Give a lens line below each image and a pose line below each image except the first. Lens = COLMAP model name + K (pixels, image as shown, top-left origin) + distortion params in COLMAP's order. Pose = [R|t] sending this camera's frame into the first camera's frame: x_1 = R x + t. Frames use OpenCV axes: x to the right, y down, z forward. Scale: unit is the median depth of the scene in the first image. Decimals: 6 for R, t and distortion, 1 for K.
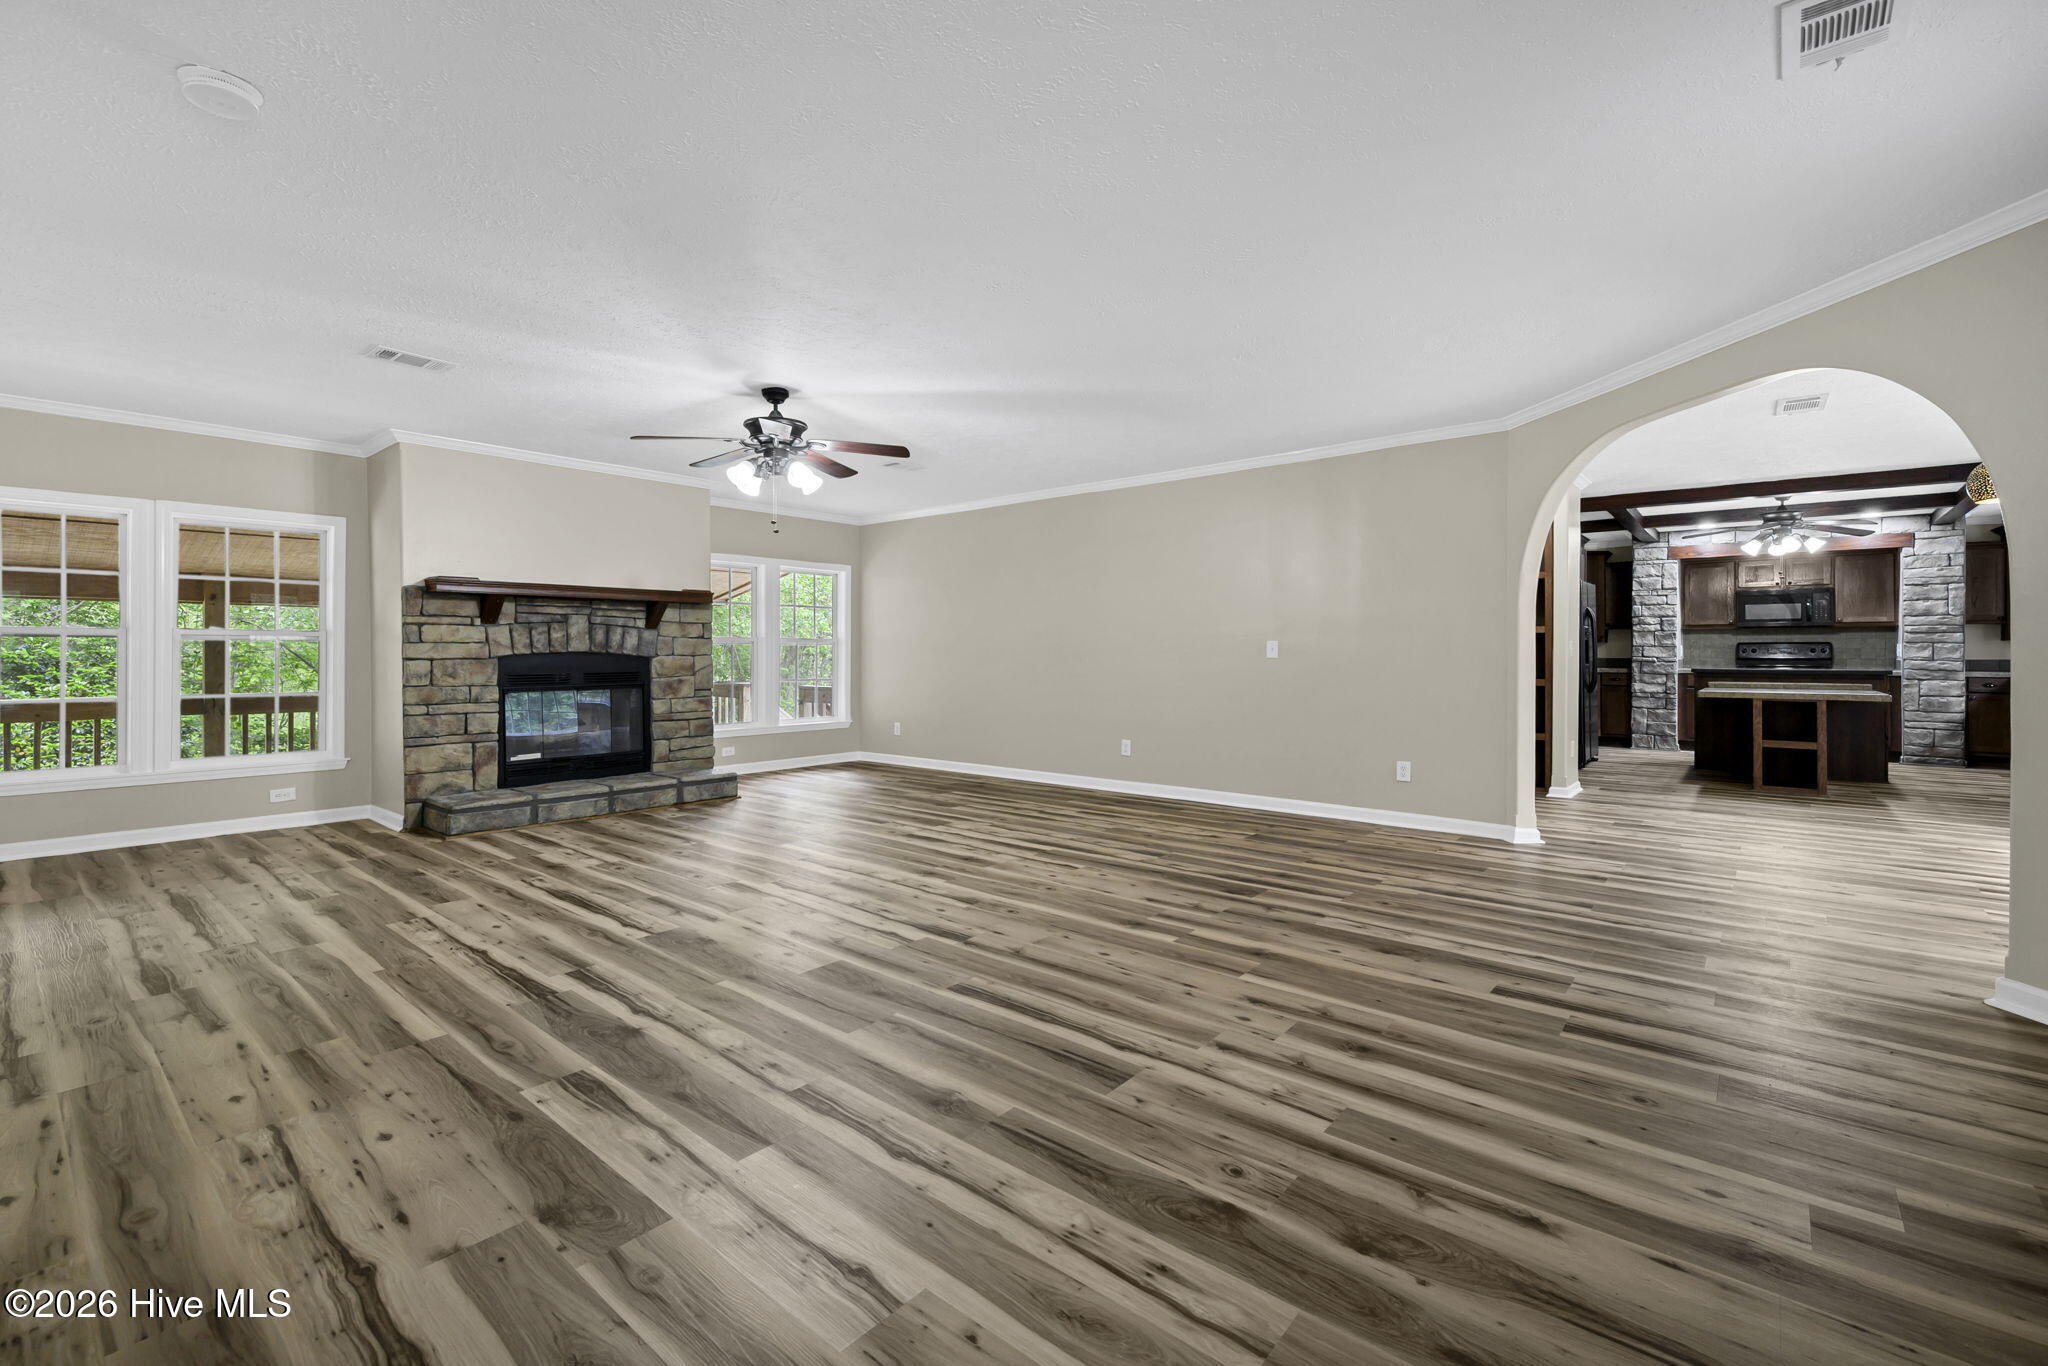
lens RADIAL K [[822.0, 0, 1111.3], [0, 822.0, 647.0], [0, 0, 1]] dist [0.000320, -0.000182]
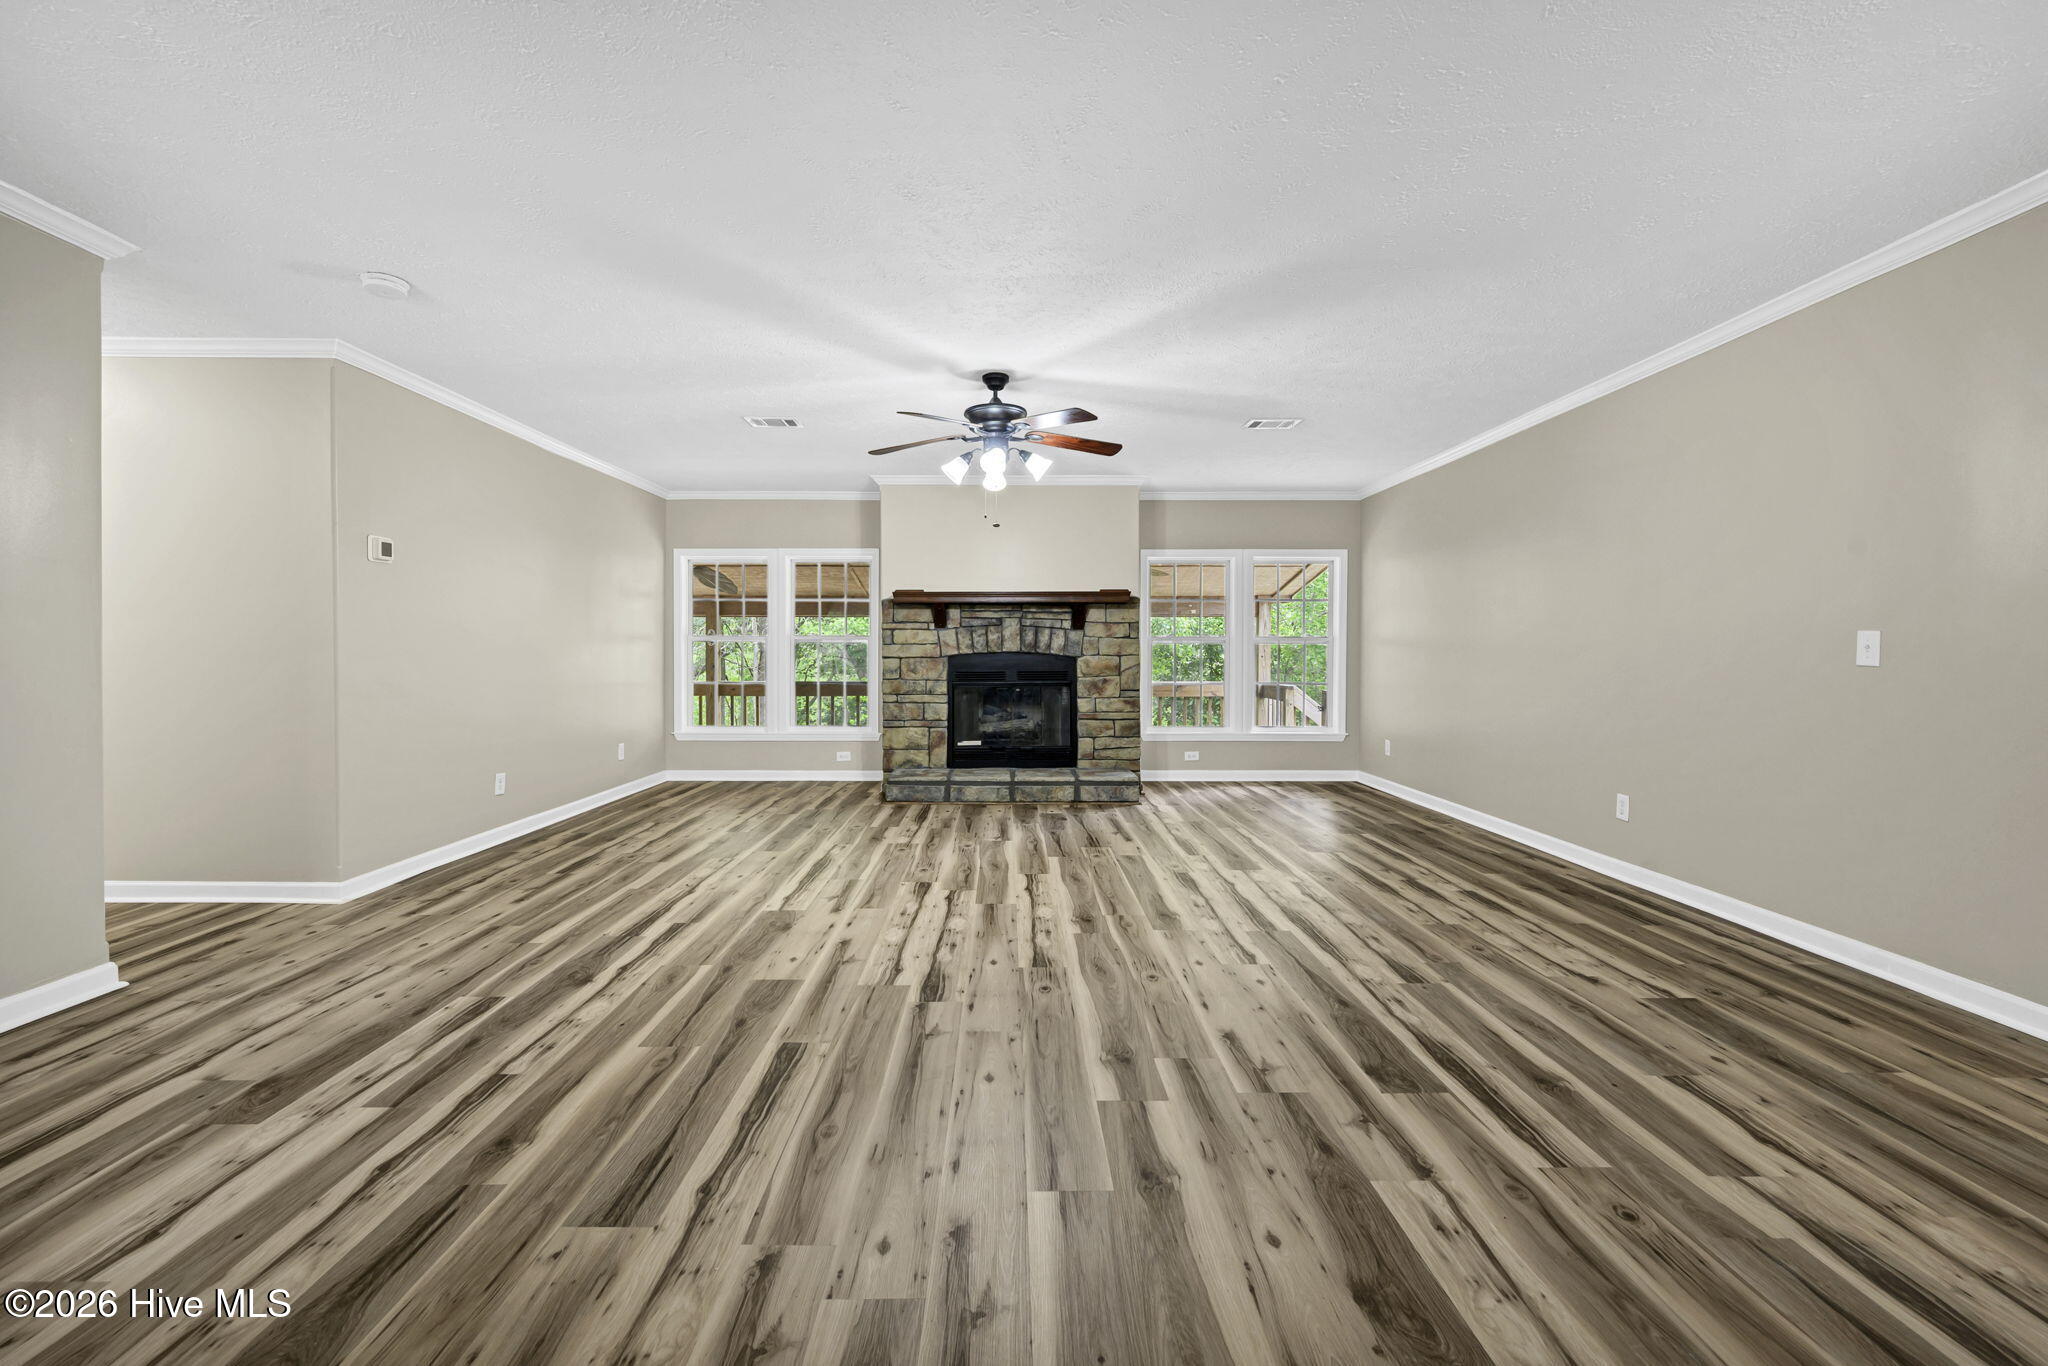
lens RADIAL K [[895.7, 0, 1035.7], [0, 895.7, 667.1], [0, 0, 1]] dist [0.000523, -0.000546]
pose [[0.632938, 0.014518, -0.774067, 0.335945], [0.003815, 0.999754, 0.021871, 0.000316], [0.774193, -0.016796, 0.632726, 0.299242]]
